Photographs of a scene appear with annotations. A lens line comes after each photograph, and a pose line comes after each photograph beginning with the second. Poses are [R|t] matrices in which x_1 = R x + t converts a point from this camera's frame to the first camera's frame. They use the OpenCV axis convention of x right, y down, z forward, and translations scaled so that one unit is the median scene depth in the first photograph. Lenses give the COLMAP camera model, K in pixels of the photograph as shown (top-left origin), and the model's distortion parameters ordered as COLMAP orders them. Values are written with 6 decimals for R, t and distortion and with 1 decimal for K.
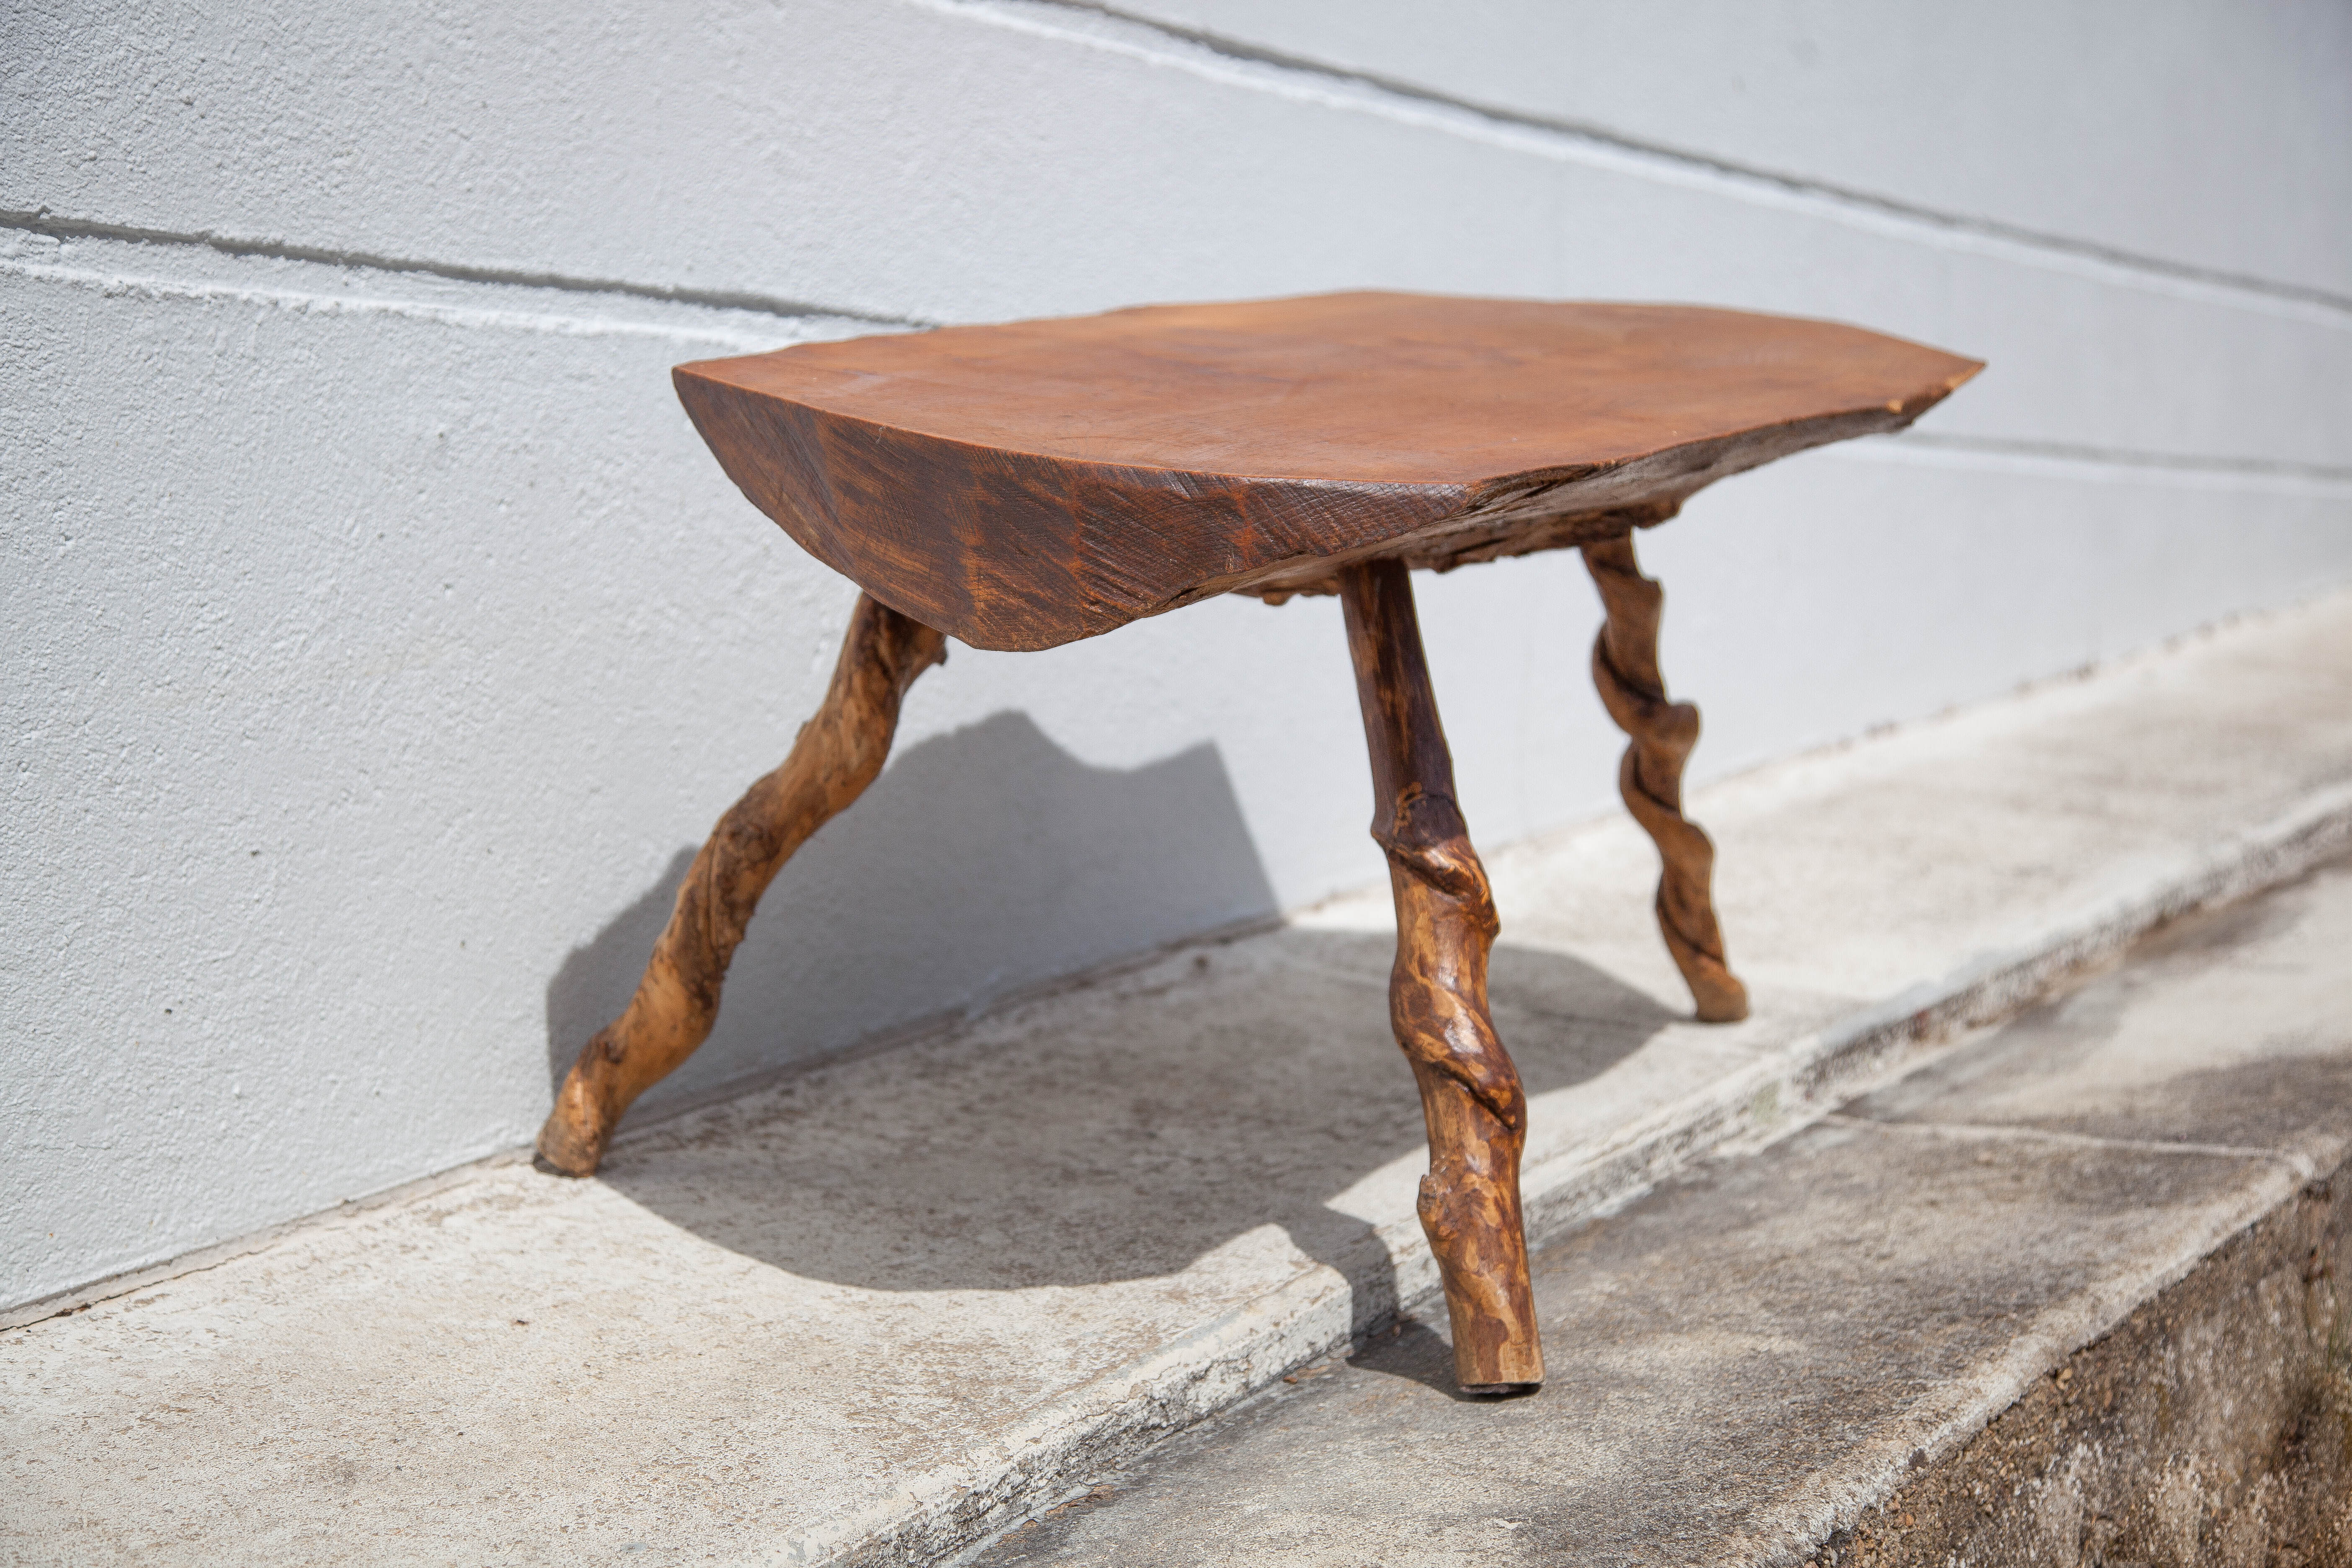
lens RADIAL K [[3621.0, 0, 1168.4], [0, 3621.0, 788.7], [0, 0, 1]] dist [0.205253, 0.000000]
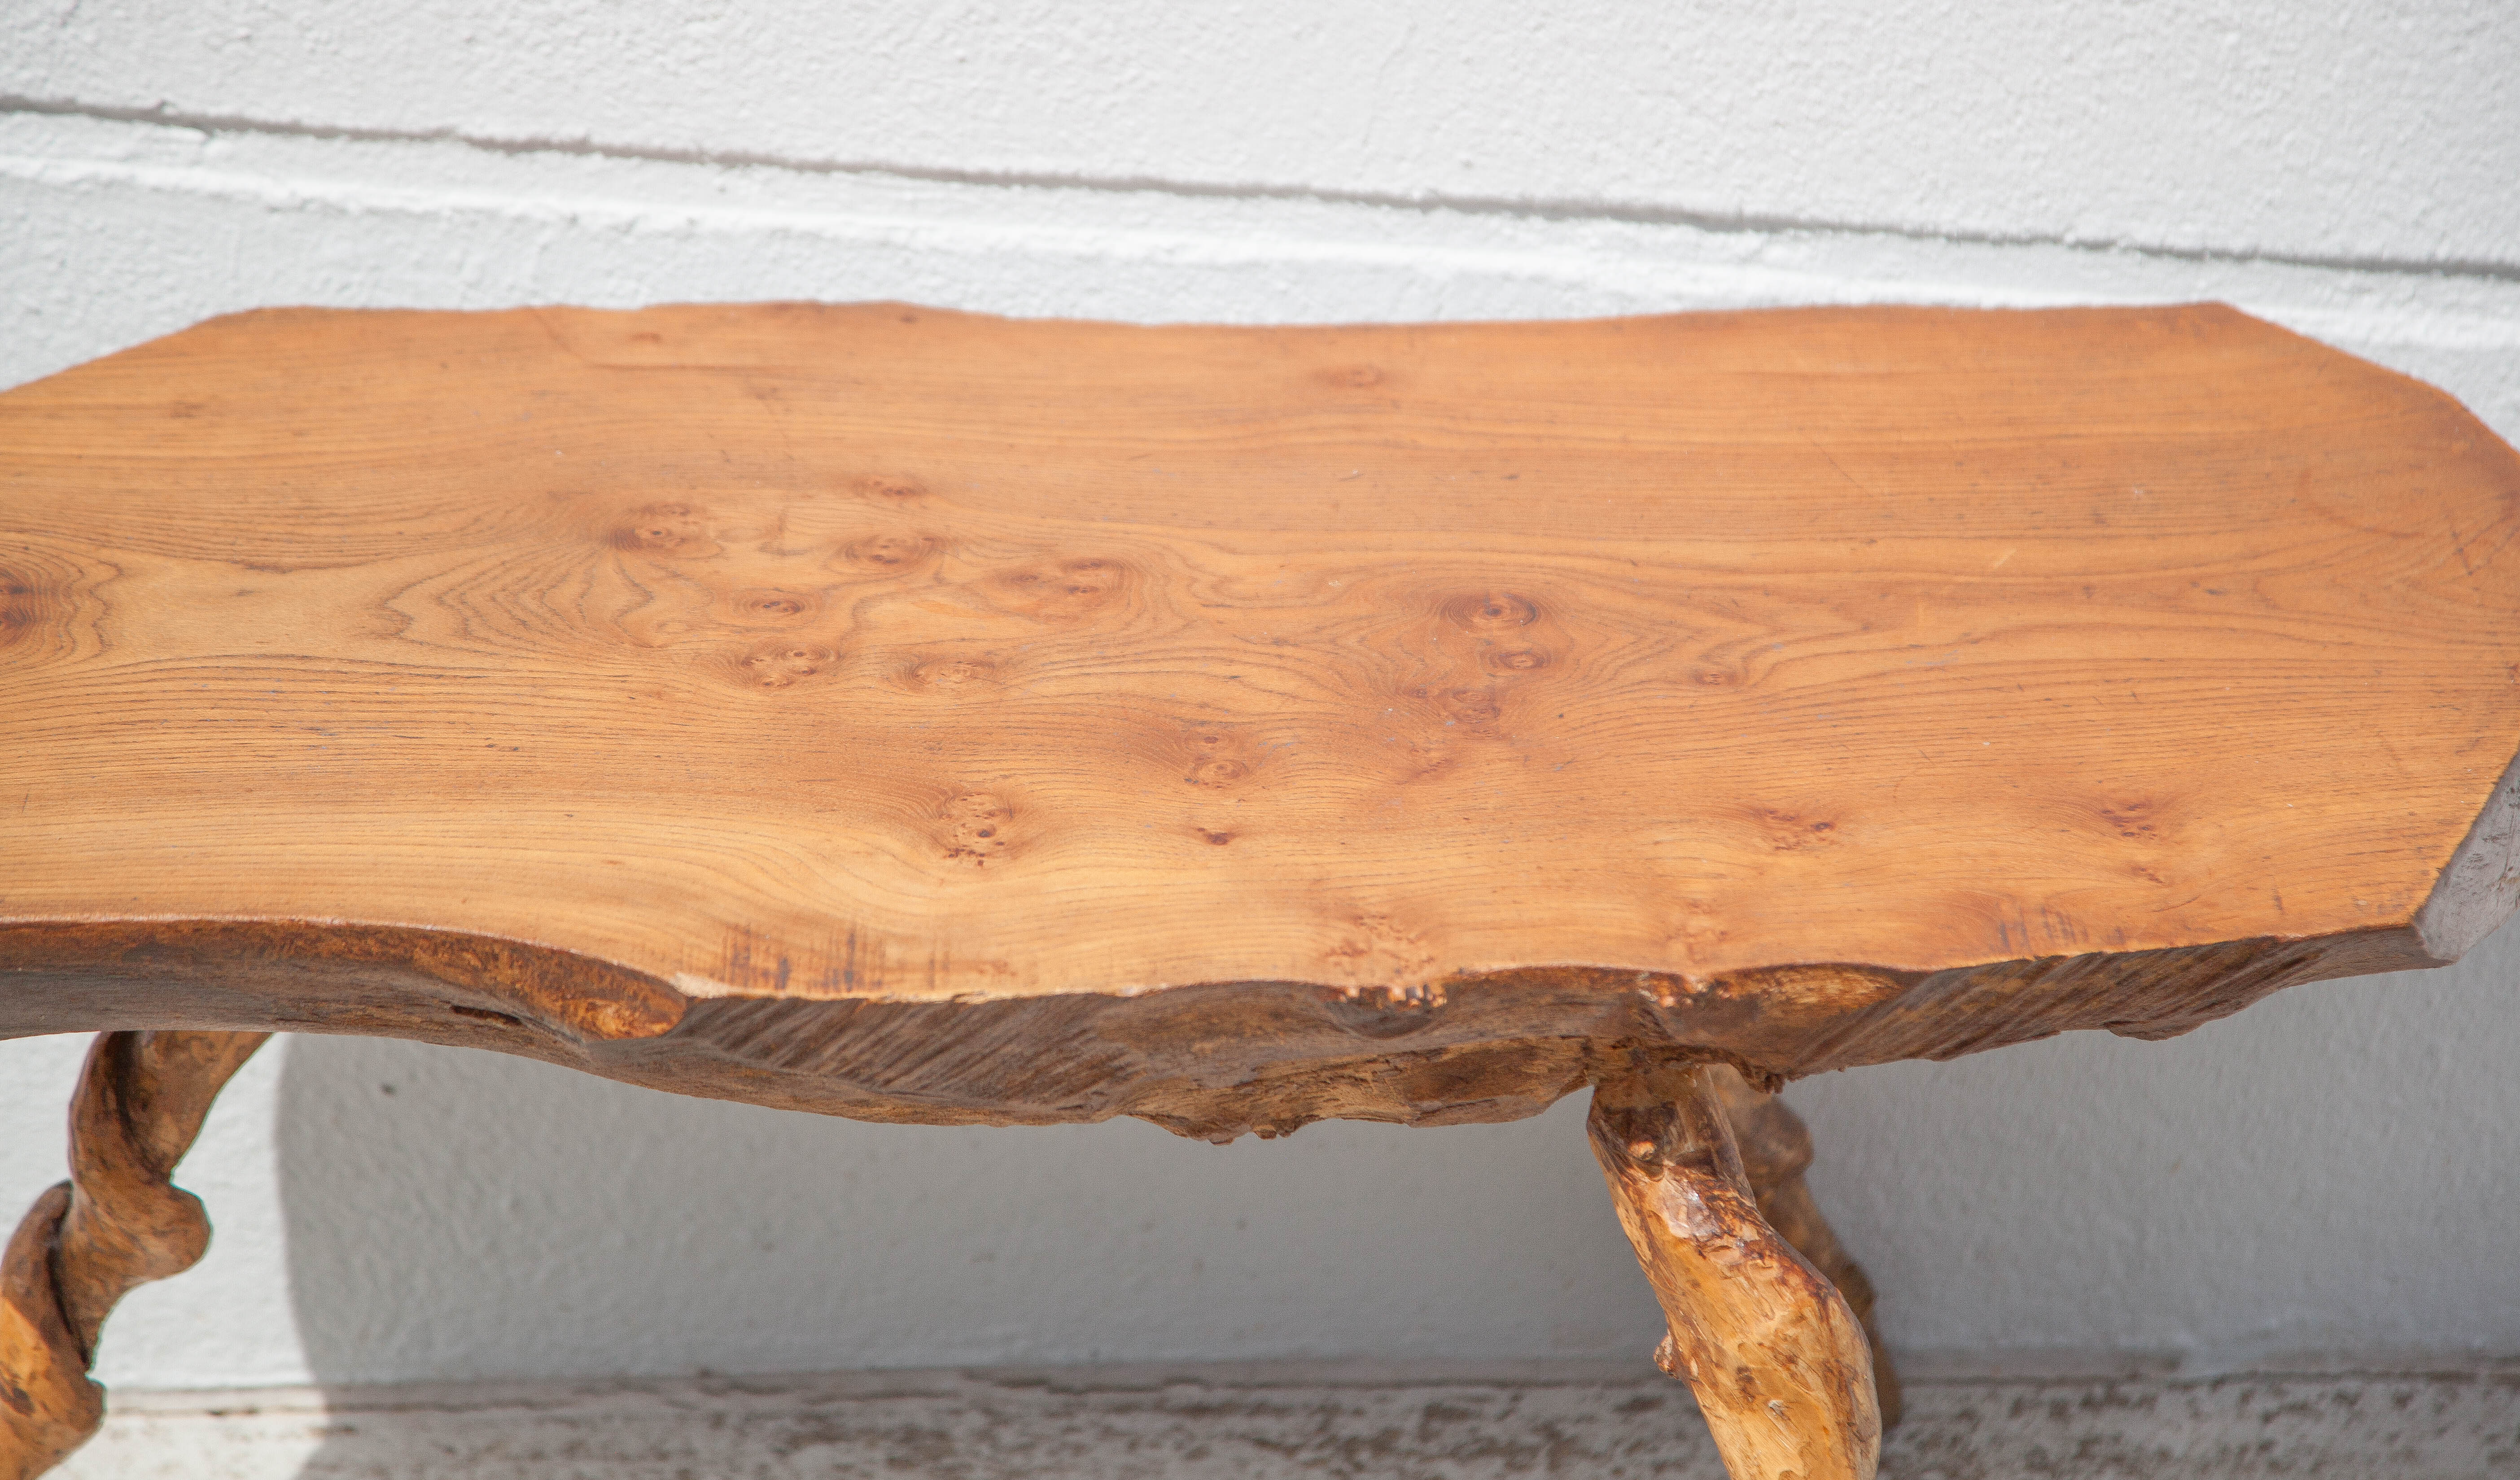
lens RADIAL K [[6874.5, 0, 1244.4], [0, 6874.5, 652.0], [0, 0, 1]] dist [0.640517, 0.000000]
pose [[0.525972, 0.337213, -0.780795, 0.837947], [-0.107403, 0.937026, 0.332336, -0.478293], [0.843693, -0.090940, 0.529067, 0.368624]]
